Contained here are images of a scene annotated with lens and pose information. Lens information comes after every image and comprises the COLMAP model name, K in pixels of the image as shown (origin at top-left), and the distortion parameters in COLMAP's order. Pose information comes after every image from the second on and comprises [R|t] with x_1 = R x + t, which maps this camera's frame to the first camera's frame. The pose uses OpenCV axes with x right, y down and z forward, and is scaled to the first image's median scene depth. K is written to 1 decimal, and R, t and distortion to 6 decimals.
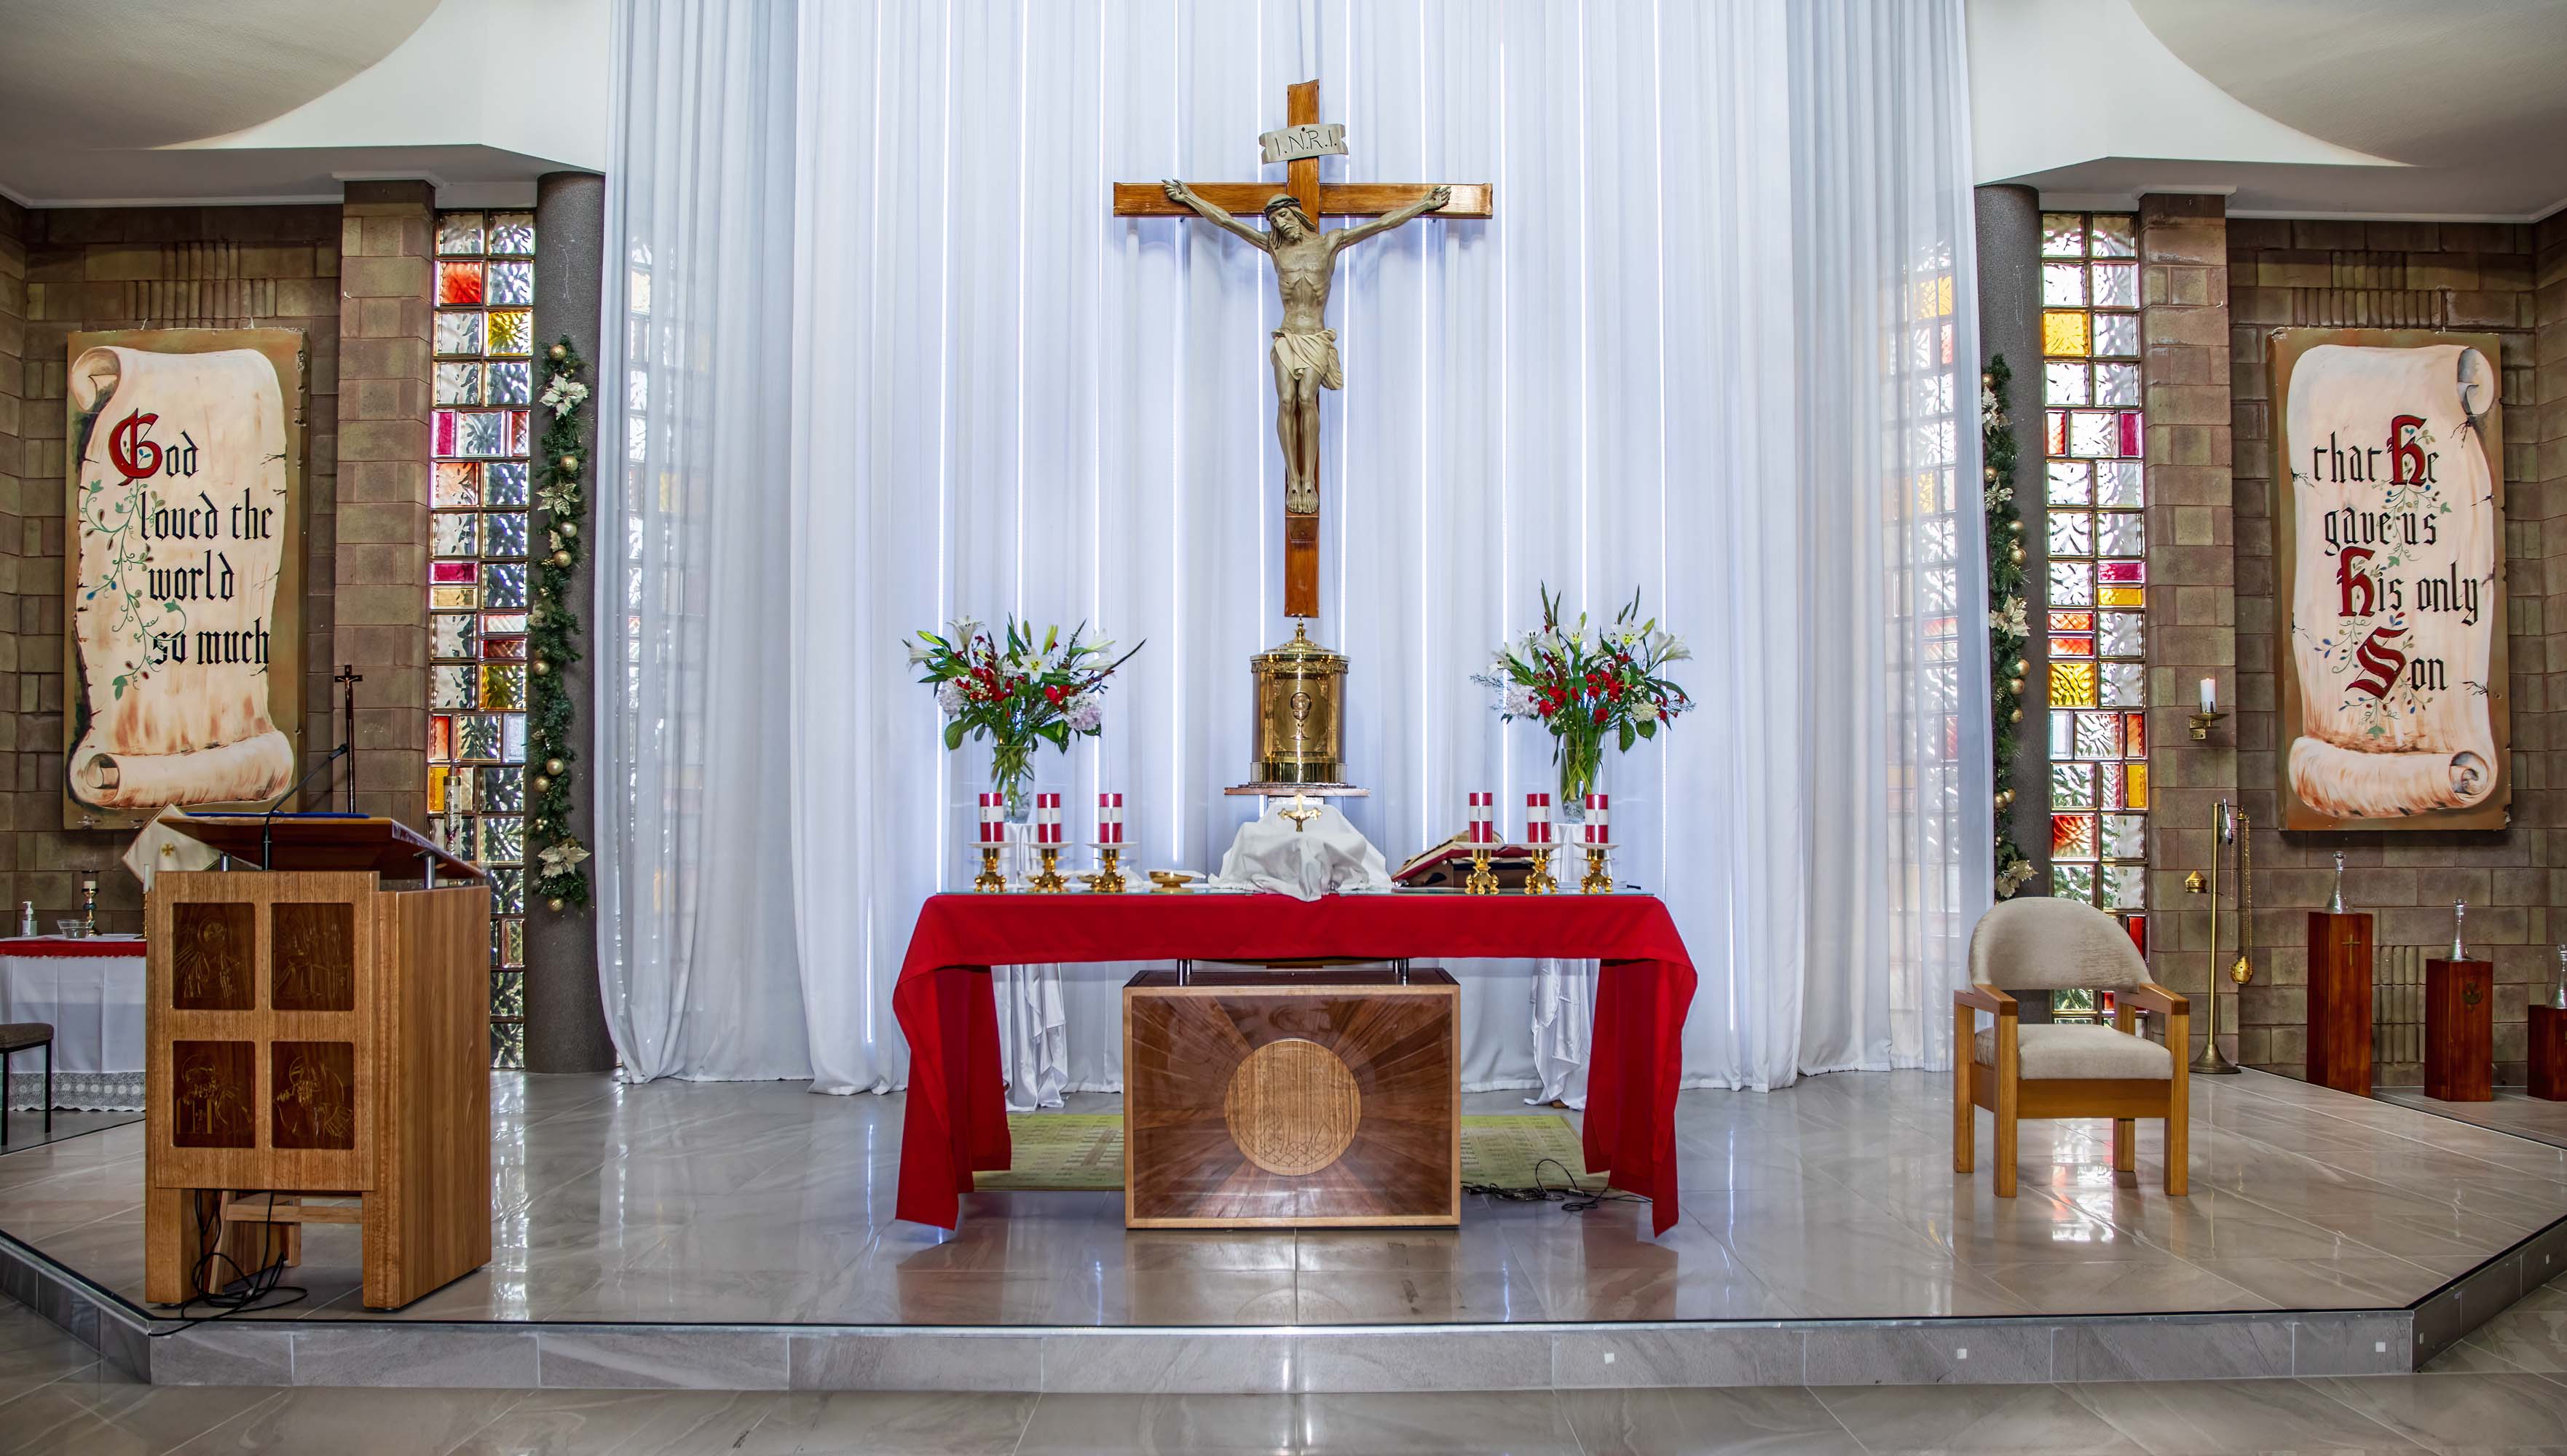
lens RADIAL K [[2150.3, 0, 1291.3], [0, 2150.3, 829.7], [0, 0, 1]] dist [-0.138427, 0.124591]
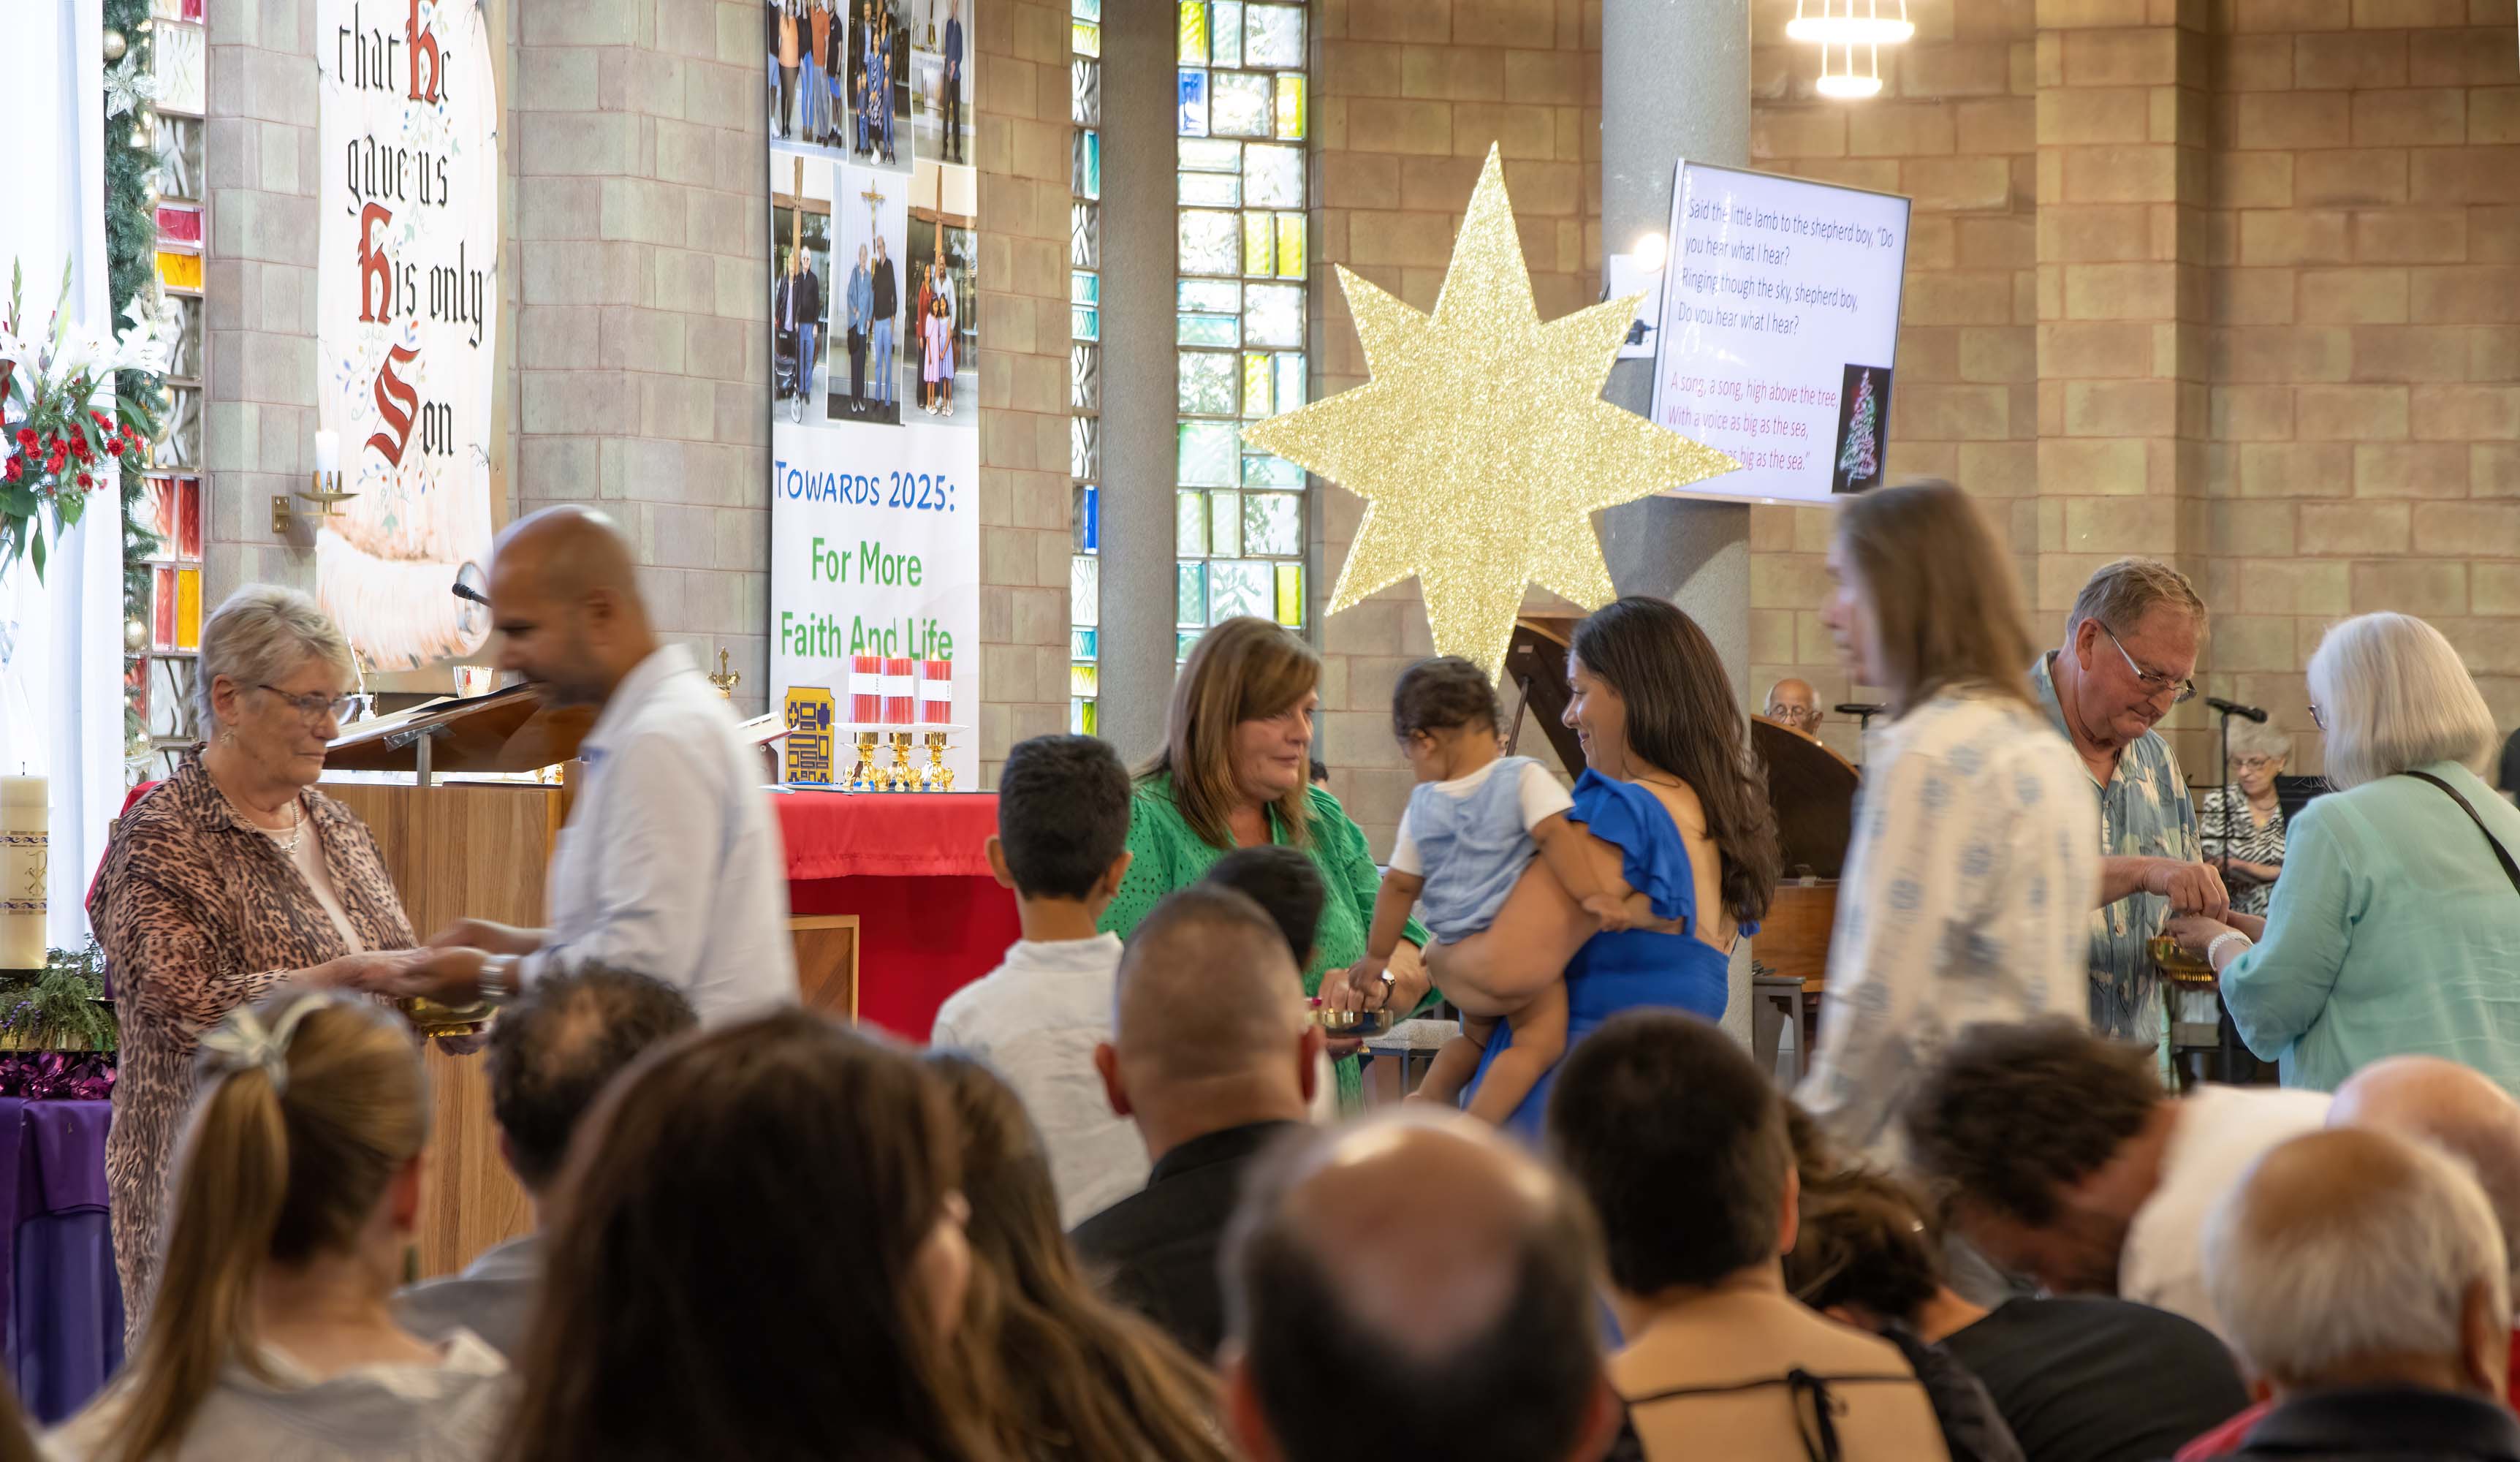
lens RADIAL K [[7977.3, 0, 1260.0], [0, 7977.3, 731.0], [0, 0, 1]] dist [0.507030, 0.668316]
pose [[0.420059, 0.009847, 0.907443, -1.423102], [-0.030803, 0.999520, 0.003412, -0.003595], [-0.906974, -0.029385, 0.420161, -0.171445]]
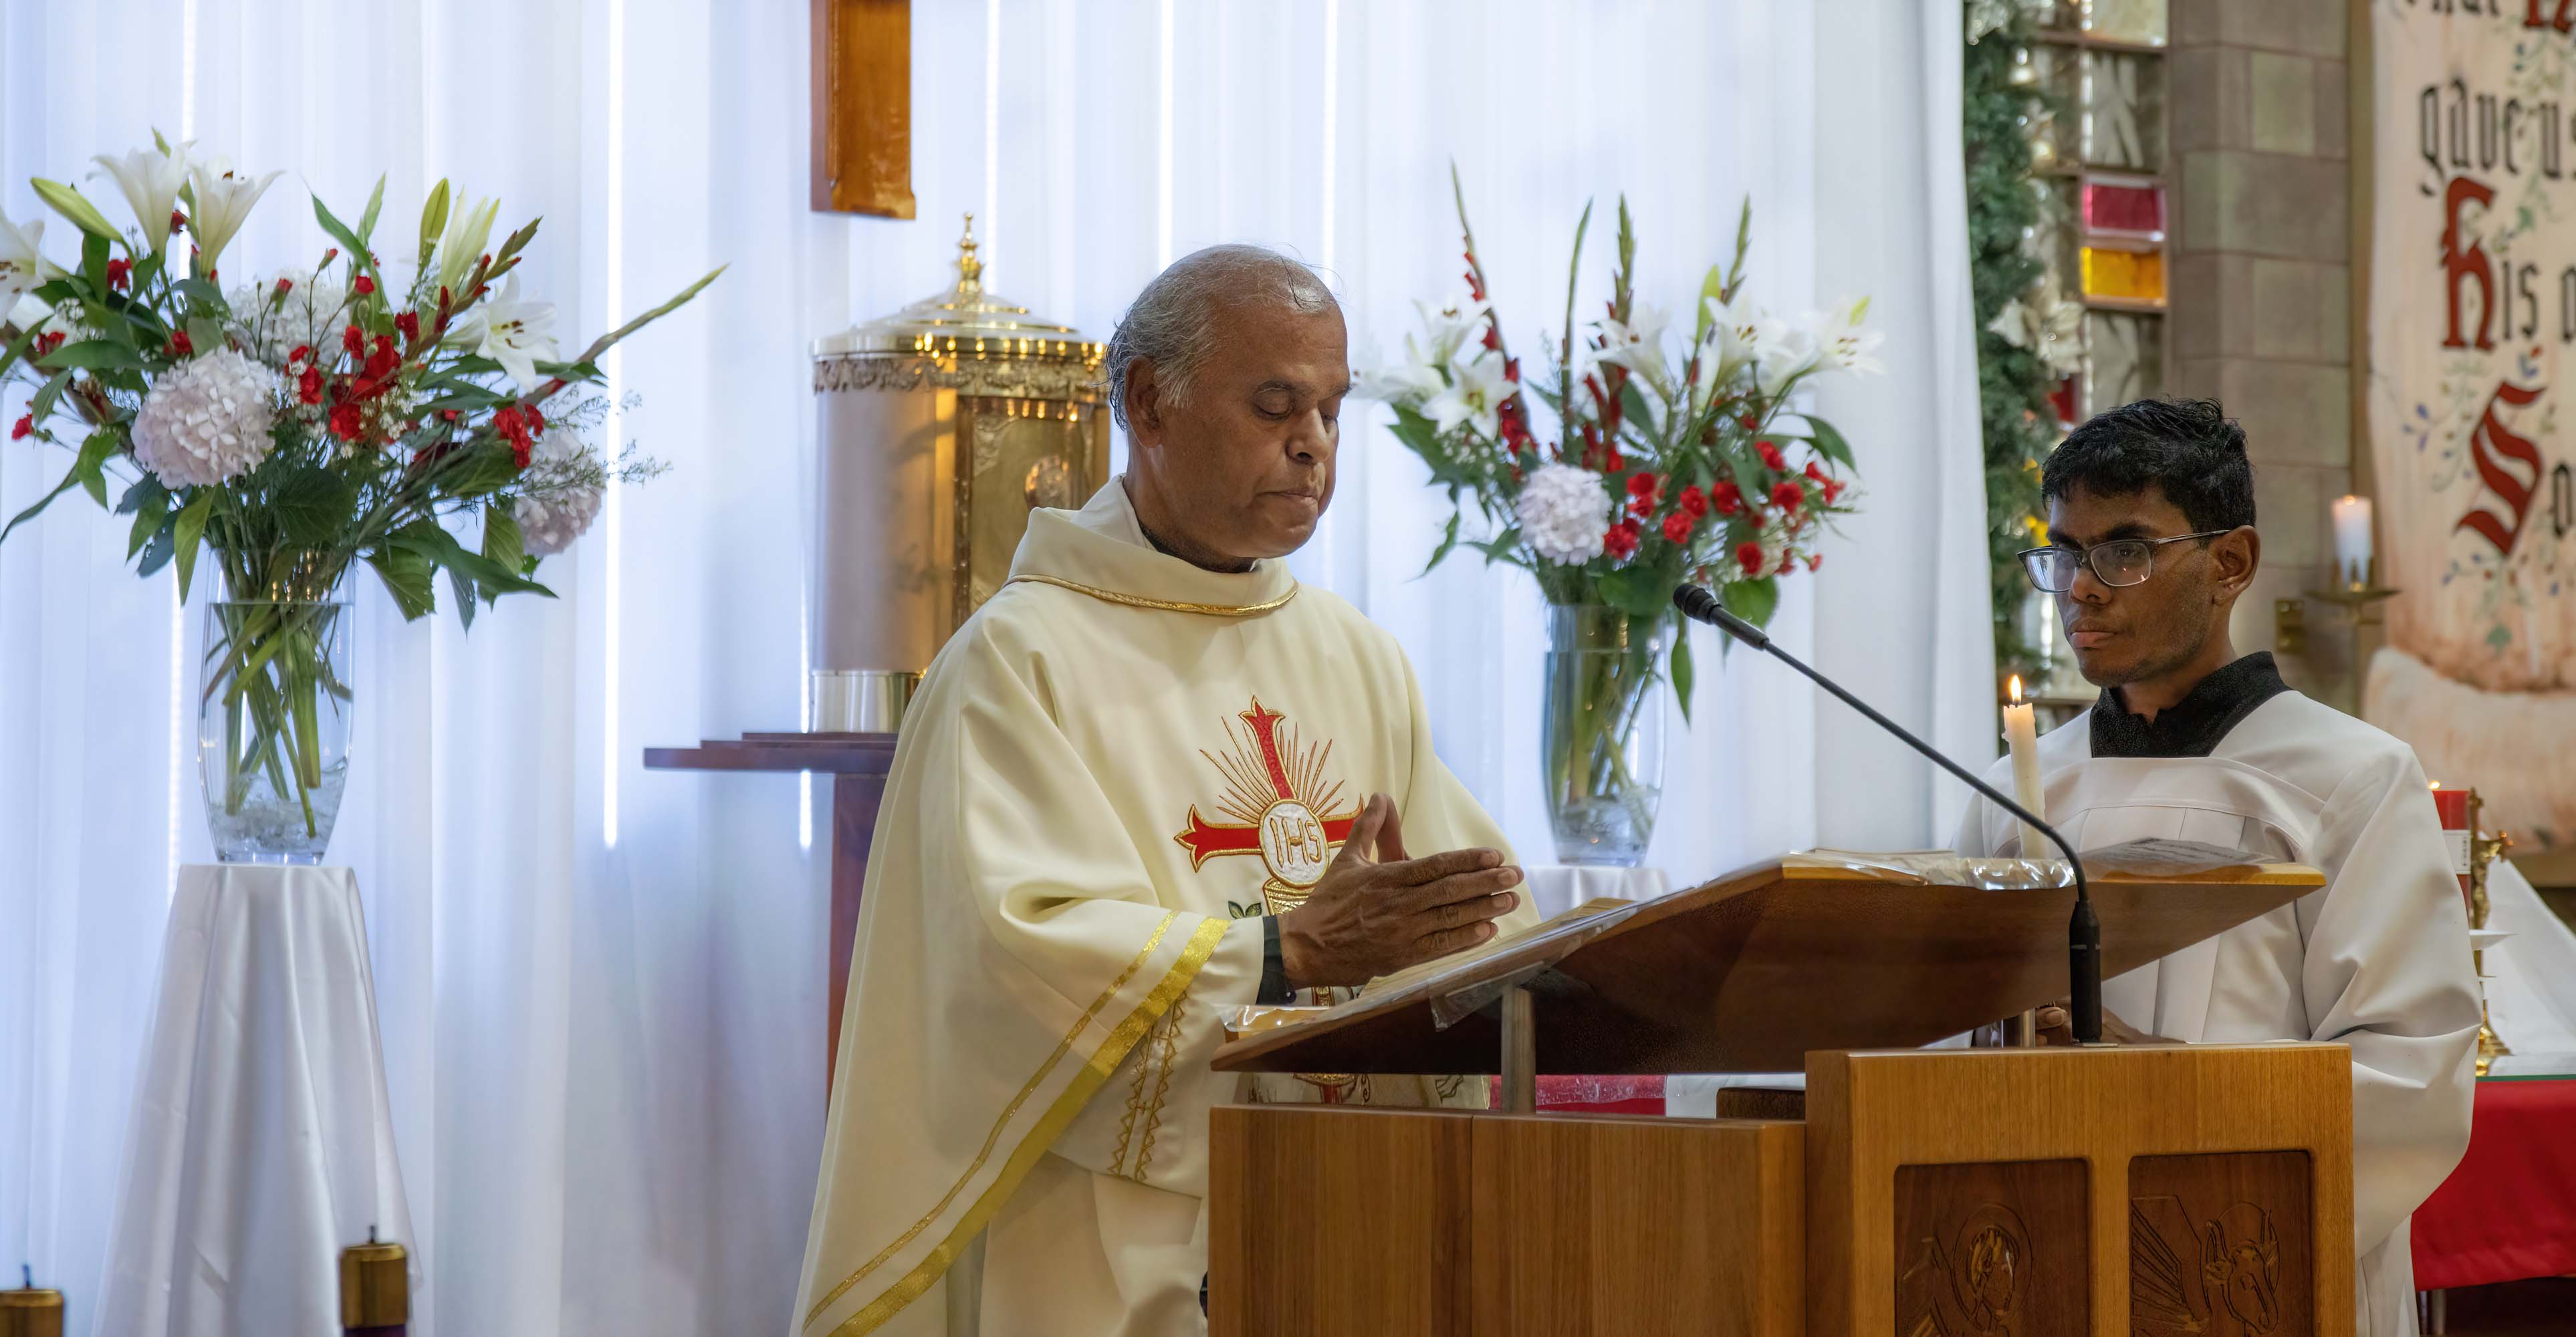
lens RADIAL K [[7163.7, 0, 1288.0], [0, 7163.7, 668.5], [0, 0, 1]] dist [0.182770, 5.868265]
pose [[0.709273, 0.023475, 0.704543, -0.633601], [-0.007918, 0.999648, -0.025337, -0.003736], [-0.704890, 0.012392, 0.709209, 0.171237]]
